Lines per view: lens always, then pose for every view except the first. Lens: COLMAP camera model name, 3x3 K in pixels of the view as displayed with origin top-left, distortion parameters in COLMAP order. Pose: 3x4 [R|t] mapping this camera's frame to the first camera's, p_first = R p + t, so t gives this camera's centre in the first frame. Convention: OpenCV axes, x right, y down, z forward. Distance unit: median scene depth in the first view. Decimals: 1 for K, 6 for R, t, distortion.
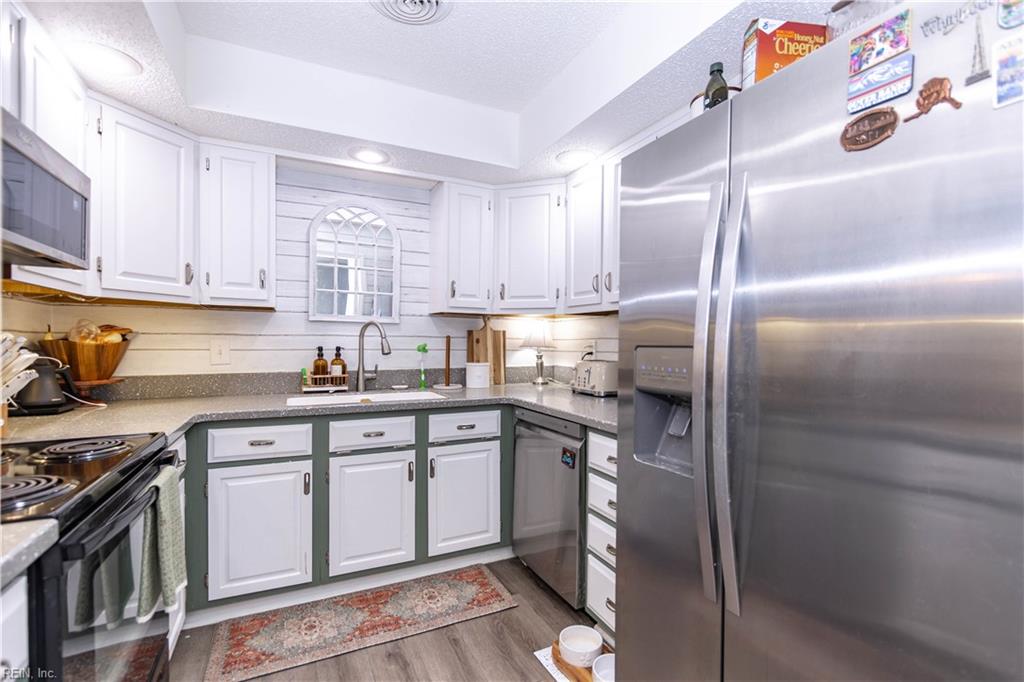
lens RADIAL K [[468.2, 0, 513.1], [0, 468.2, 346.1], [0, 0, 1]] dist [0.012596, -0.005427]
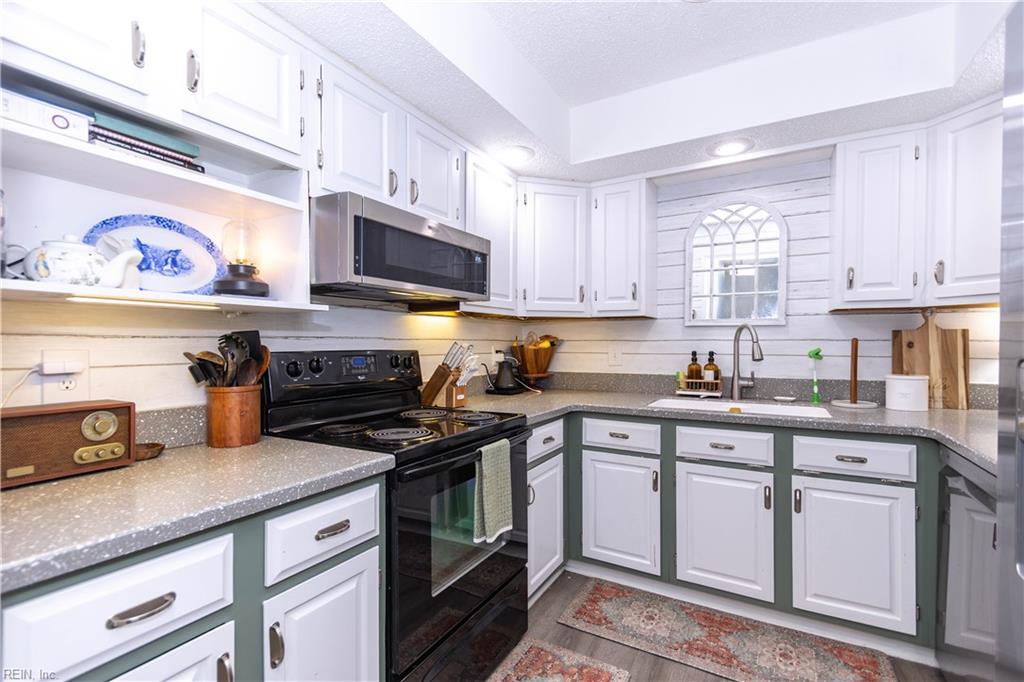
lens RADIAL K [[468.2, 0, 509.8], [0, 468.2, 343.0], [0, 0, 1]] dist [0.012596, -0.005427]
pose [[0.564249, -0.009669, -0.825548, 0.220716], [-0.005355, 0.999868, -0.015371, 0.000303], [0.825588, 0.013094, 0.564122, 0.114925]]
